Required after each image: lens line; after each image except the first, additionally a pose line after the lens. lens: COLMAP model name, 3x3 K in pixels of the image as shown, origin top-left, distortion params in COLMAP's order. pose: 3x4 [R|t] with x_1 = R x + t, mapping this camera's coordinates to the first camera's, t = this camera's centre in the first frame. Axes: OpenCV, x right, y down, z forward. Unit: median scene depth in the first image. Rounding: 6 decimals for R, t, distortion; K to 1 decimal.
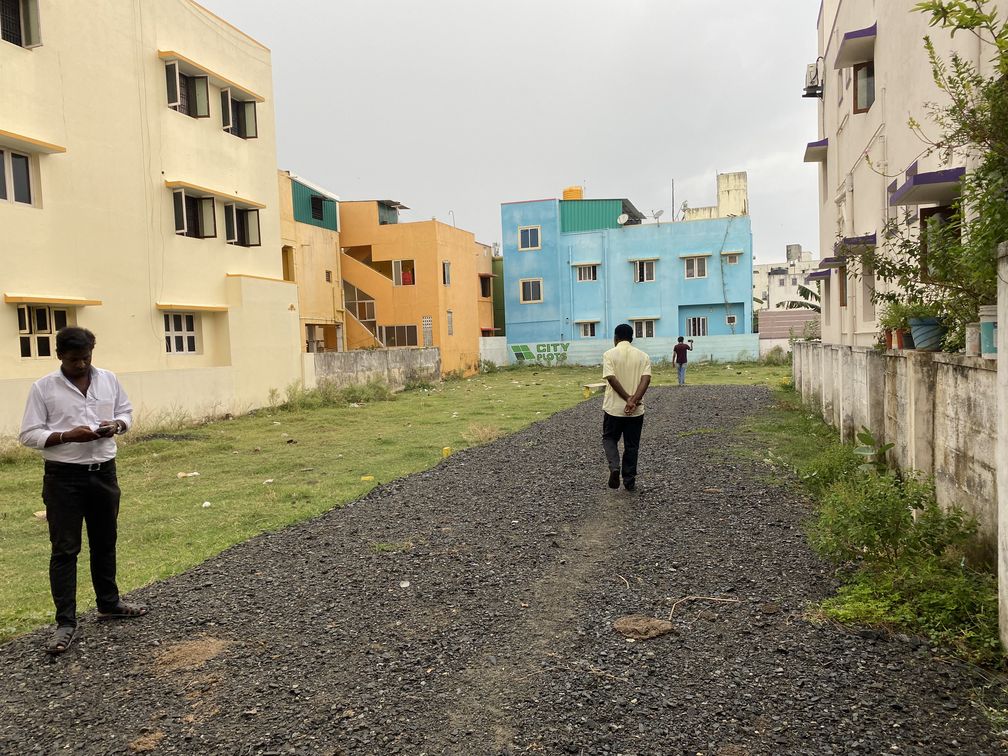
lens RADIAL K [[769.8, 0, 489.2], [0, 769.8, 381.9], [0, 0, 1]] dist [0.067123, -0.075983]
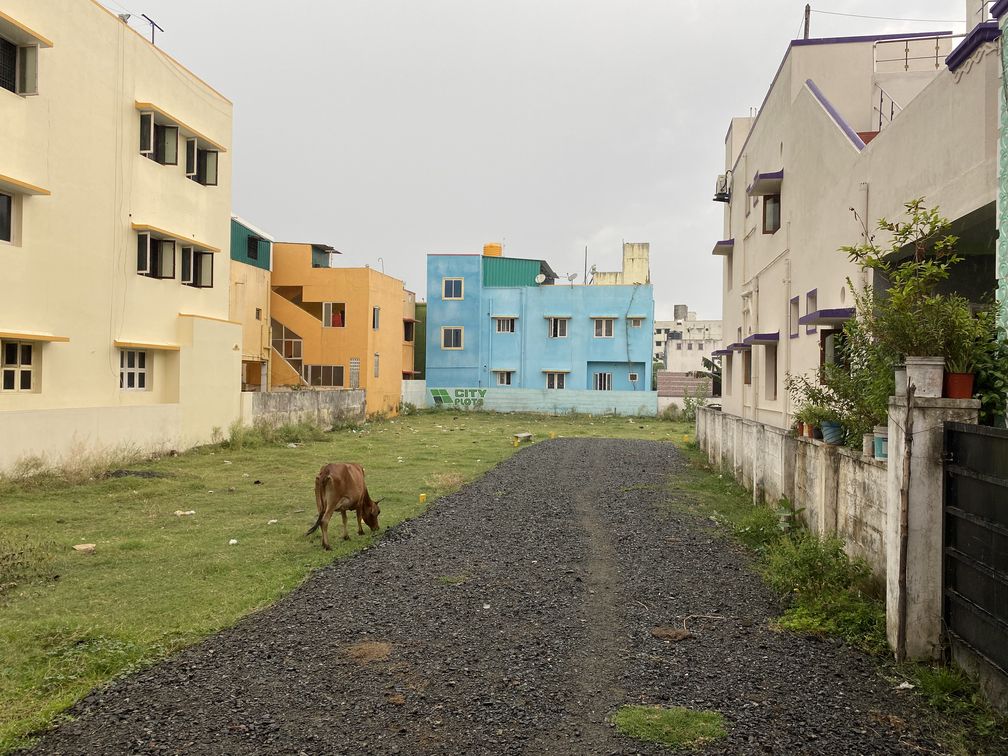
lens RADIAL K [[772.5, 0, 508.1], [0, 772.5, 373.2], [0, 0, 1]] dist [0.049110, -0.049785]
pose [[0.985569, 0.055531, 0.159908, -0.067423], [-0.045743, 0.996884, -0.064259, -0.013445], [-0.162978, 0.056017, 0.985038, -0.081108]]
